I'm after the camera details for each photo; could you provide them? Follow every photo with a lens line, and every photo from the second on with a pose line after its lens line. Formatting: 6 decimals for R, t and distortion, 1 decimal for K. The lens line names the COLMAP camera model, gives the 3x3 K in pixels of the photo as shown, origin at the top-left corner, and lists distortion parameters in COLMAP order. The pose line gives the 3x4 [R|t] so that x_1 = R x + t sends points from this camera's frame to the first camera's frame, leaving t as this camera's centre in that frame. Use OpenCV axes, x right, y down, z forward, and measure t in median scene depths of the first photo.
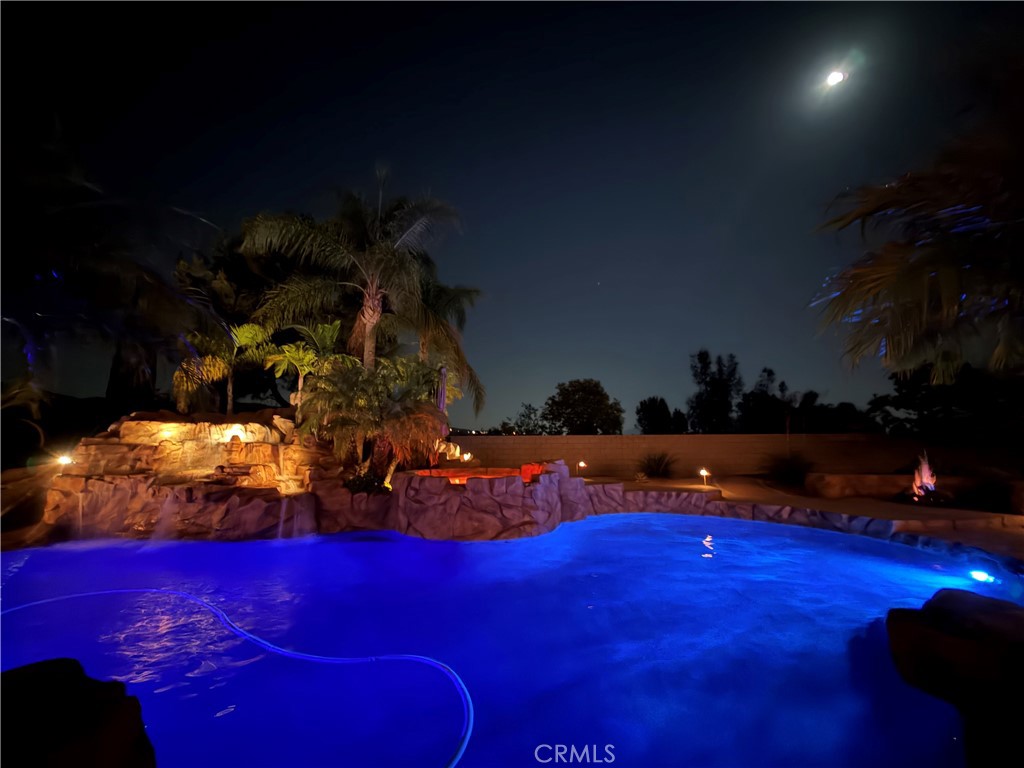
lens RADIAL K [[441.8, 0, 515.9], [0, 441.8, 384.5], [0, 0, 1]] dist [0.001432, -0.000017]
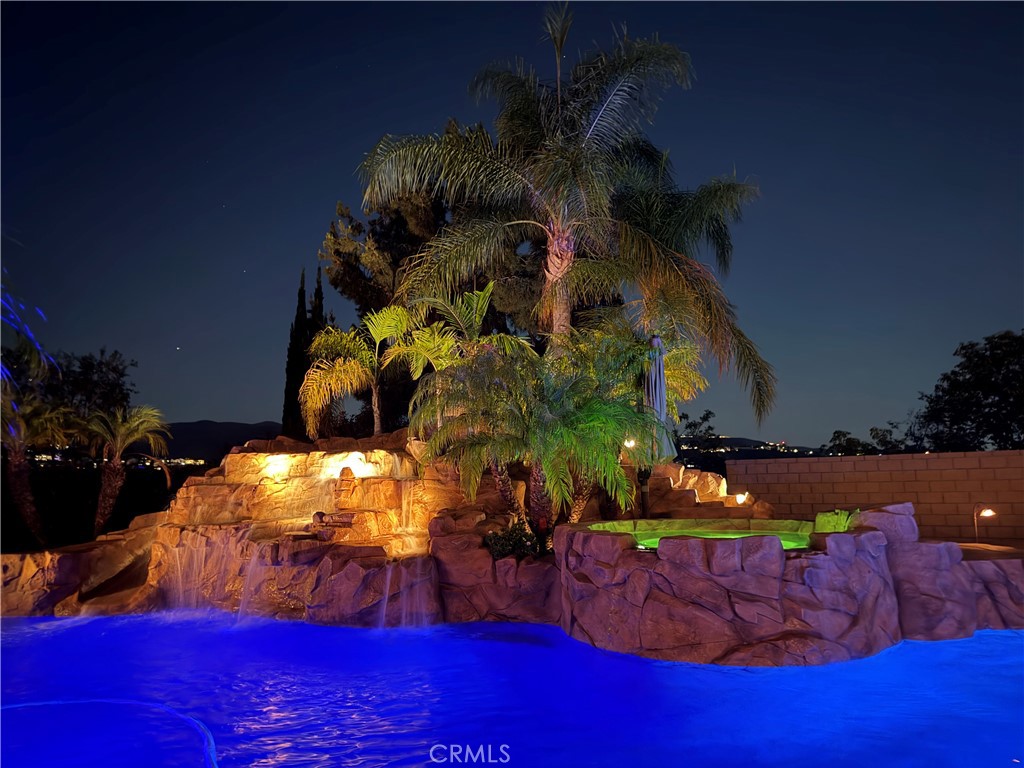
lens RADIAL K [[726.7, 0, 508.1], [0, 726.7, 388.5], [0, 0, 1]] dist [0.051569, -0.036154]
pose [[0.867315, -0.080351, -0.491231, 0.147992], [0.086978, 0.996166, -0.009375, 0.024145], [0.490101, -0.034595, 0.870979, 0.141568]]
